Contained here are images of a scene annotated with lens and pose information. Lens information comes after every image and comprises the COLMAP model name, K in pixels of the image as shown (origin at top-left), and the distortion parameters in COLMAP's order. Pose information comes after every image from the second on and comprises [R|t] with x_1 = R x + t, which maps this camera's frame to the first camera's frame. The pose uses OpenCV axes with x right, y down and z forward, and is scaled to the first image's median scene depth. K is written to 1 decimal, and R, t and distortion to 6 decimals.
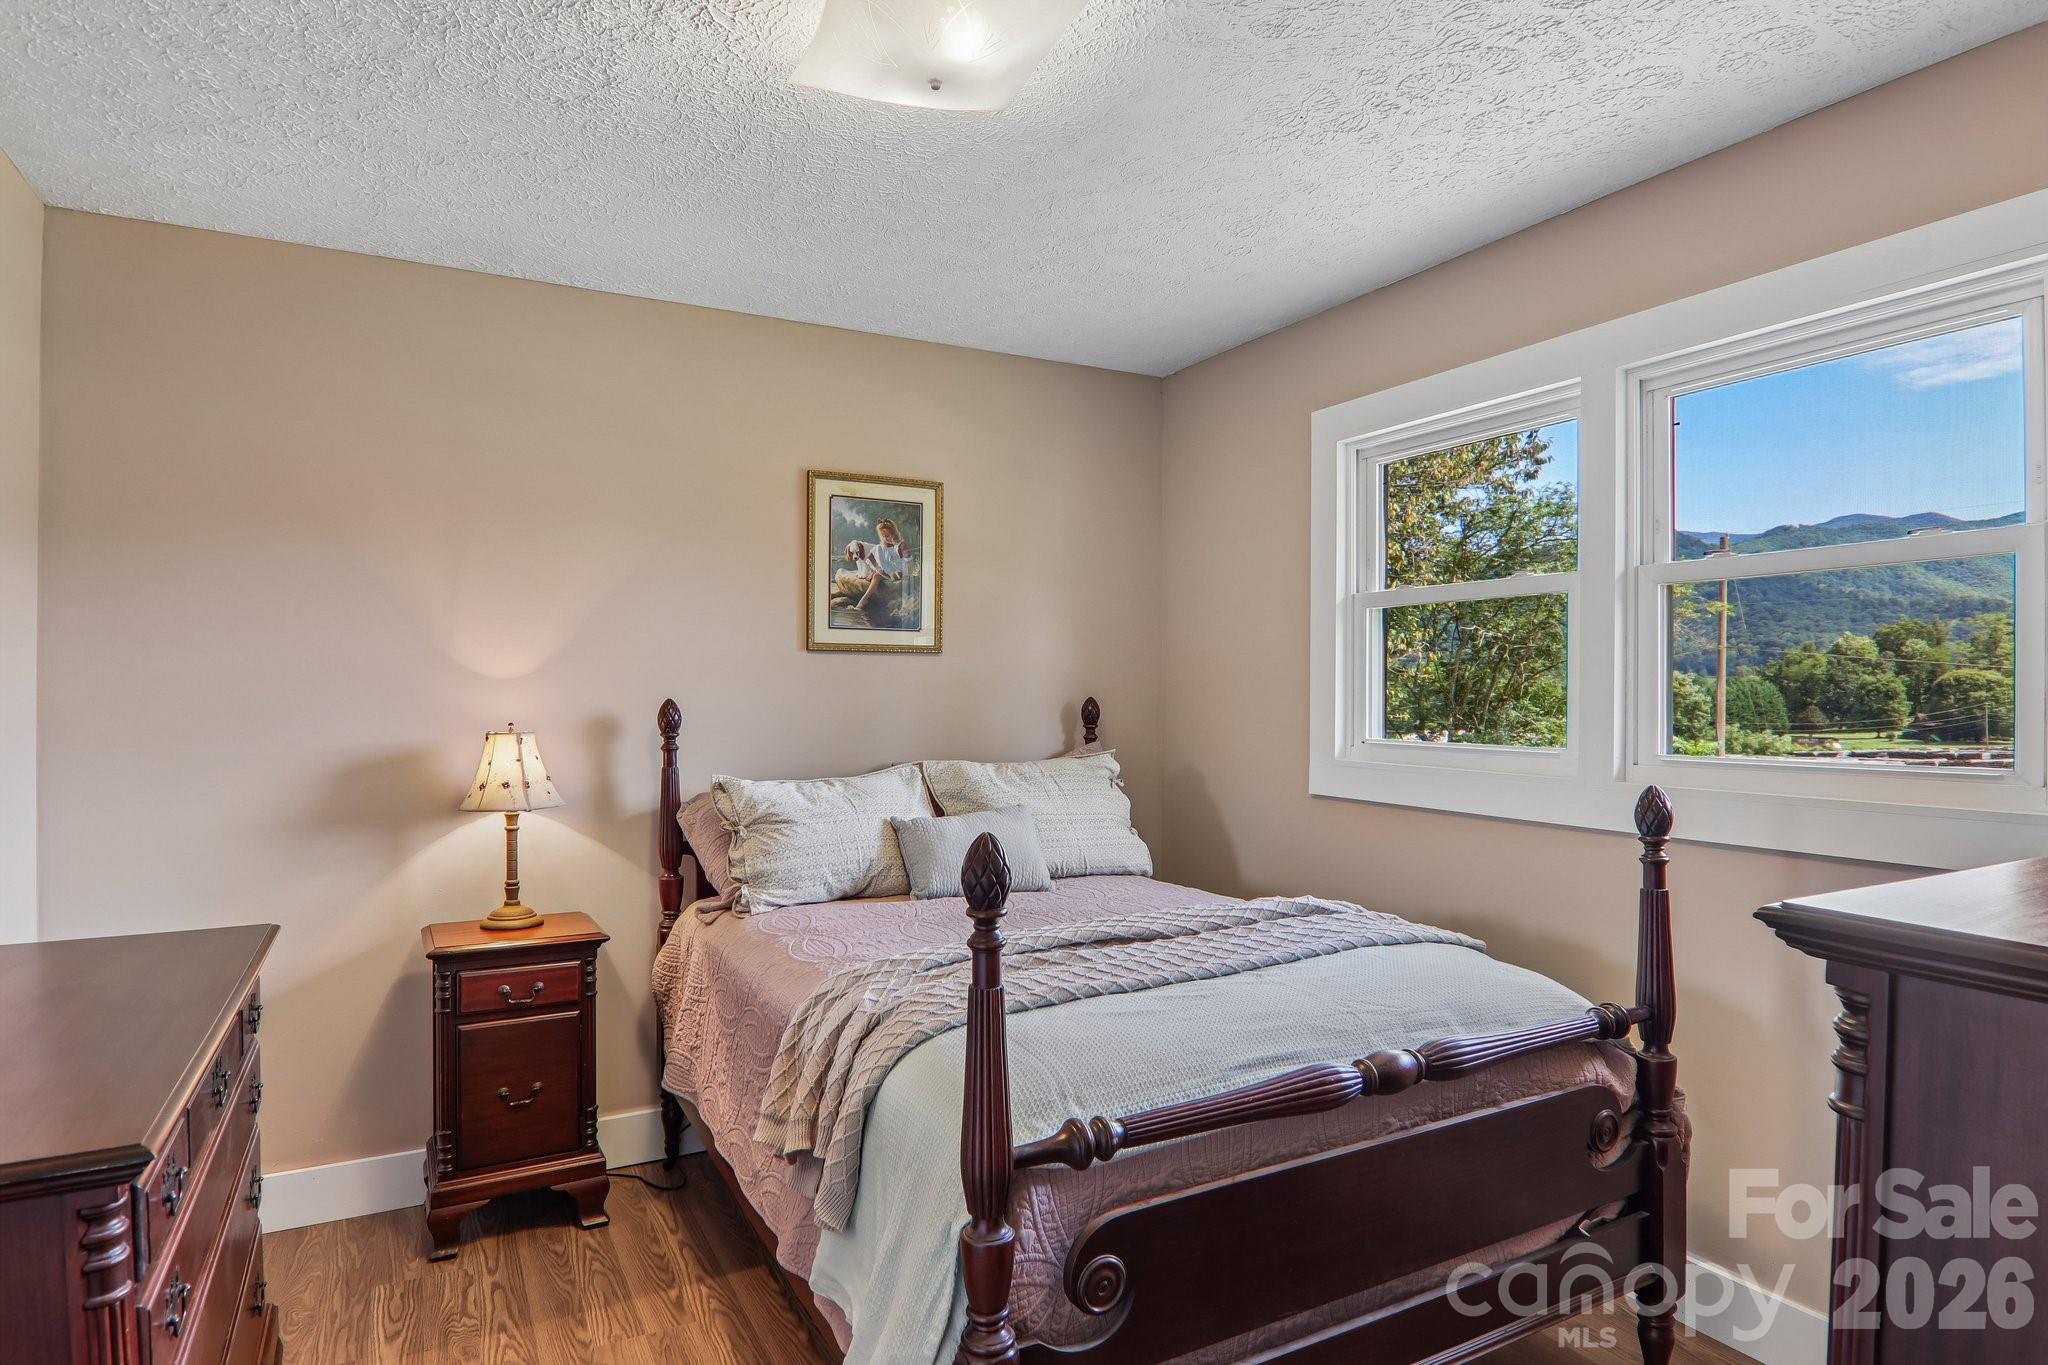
lens RADIAL K [[1132.7, 0, 1035.1], [0, 1132.7, 686.6], [0, 0, 1]] dist [-0.000350, -0.017557]
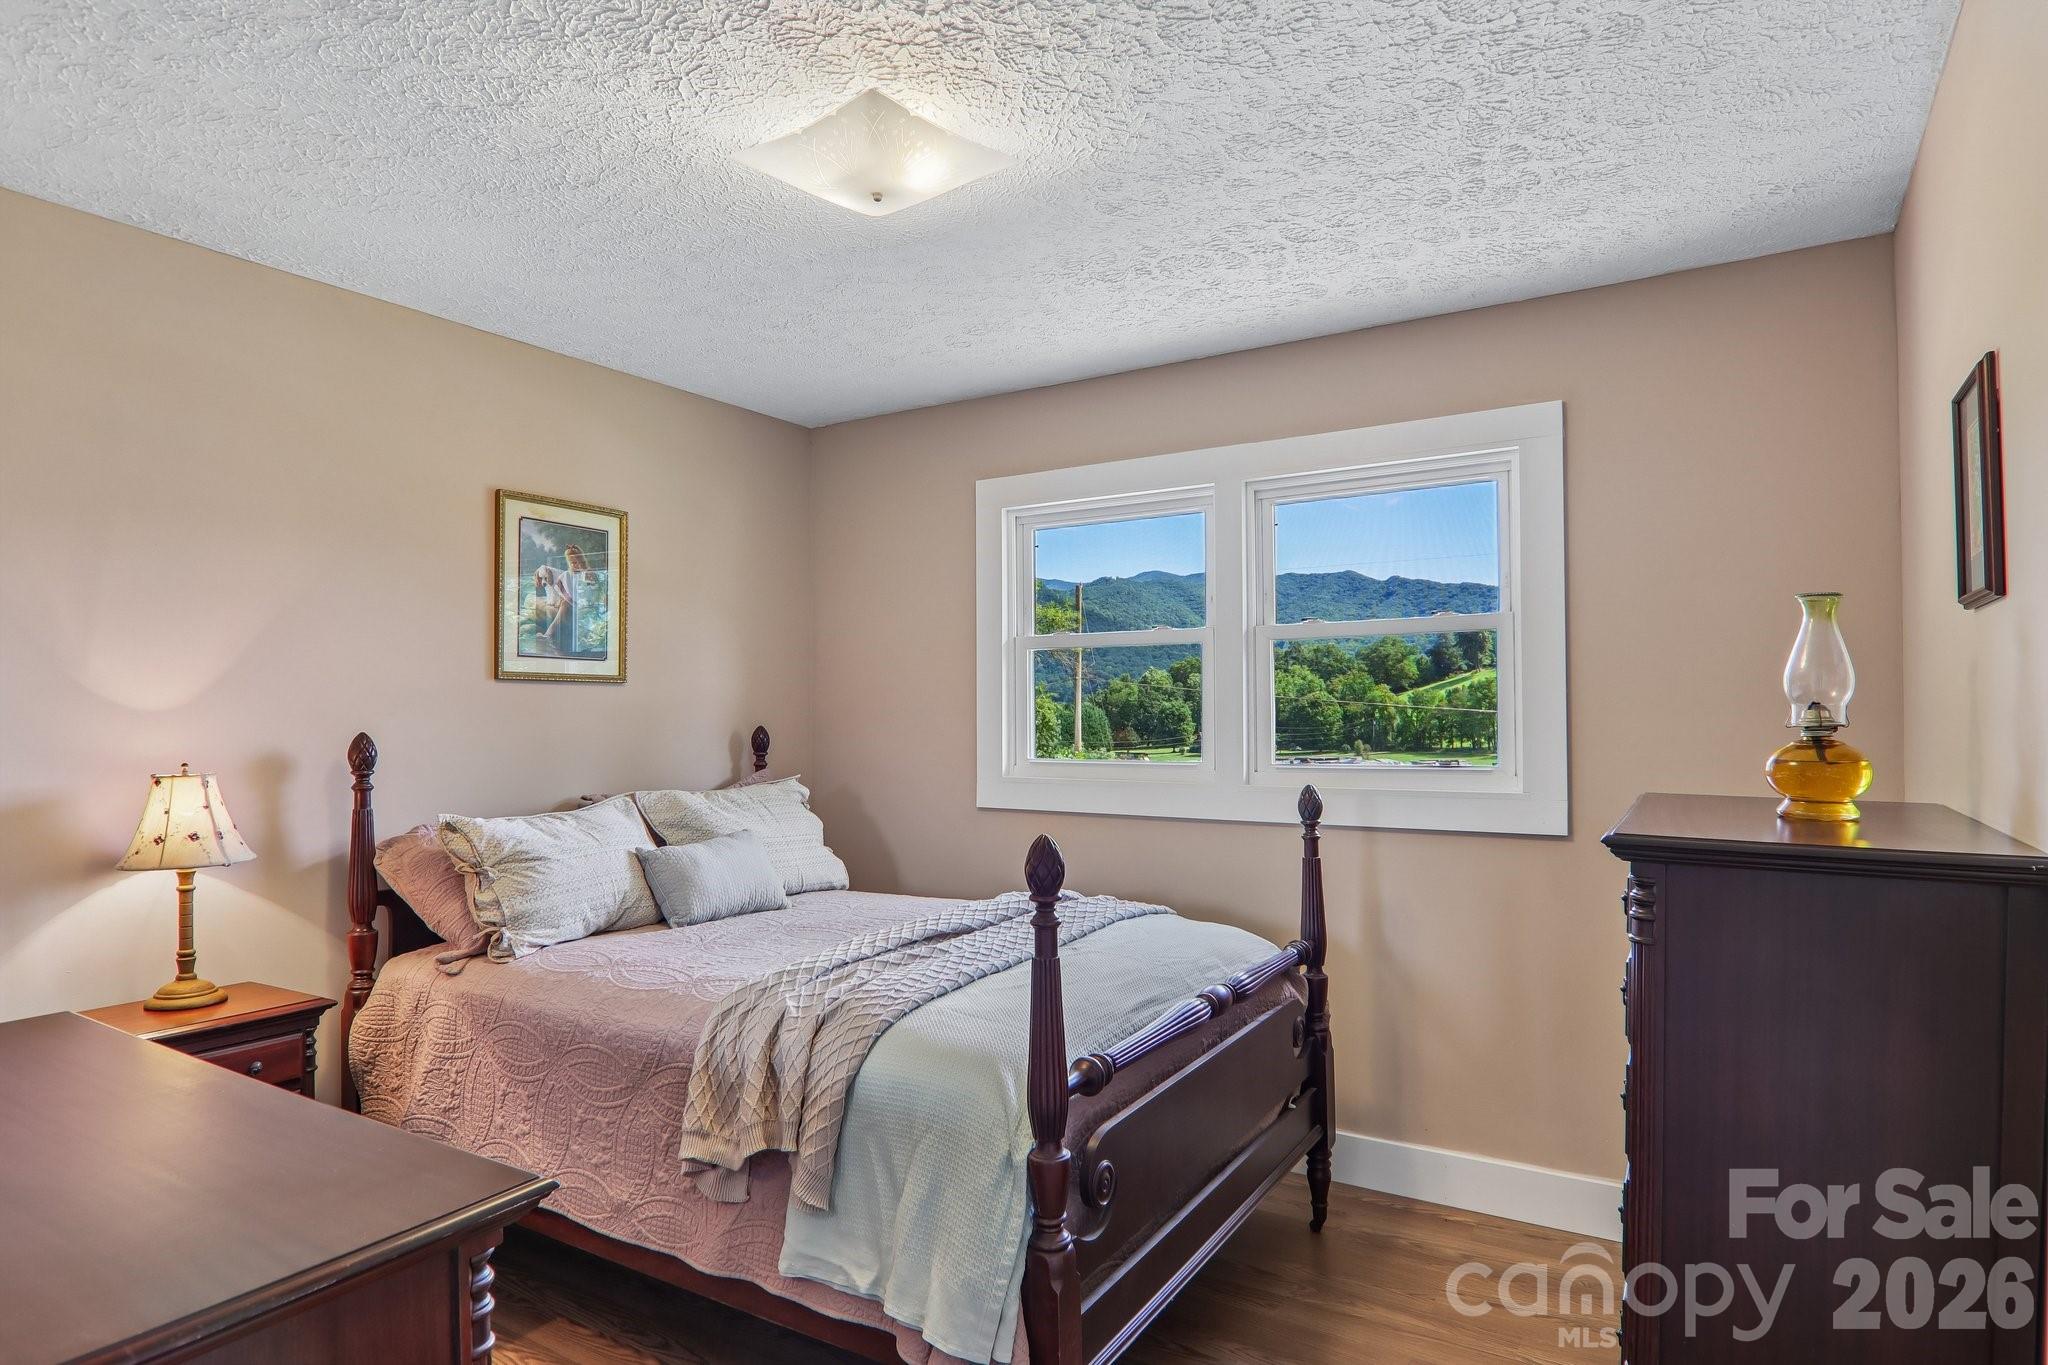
lens RADIAL K [[1132.7, 0, 1028.4], [0, 1132.7, 684.4], [0, 0, 1]] dist [-0.000350, -0.017557]
pose [[0.867237, 0.008274, 0.497827, -0.332178], [0.004204, 0.999705, -0.023938, -0.004072], [-0.497878, 0.022853, 0.866946, -0.042530]]
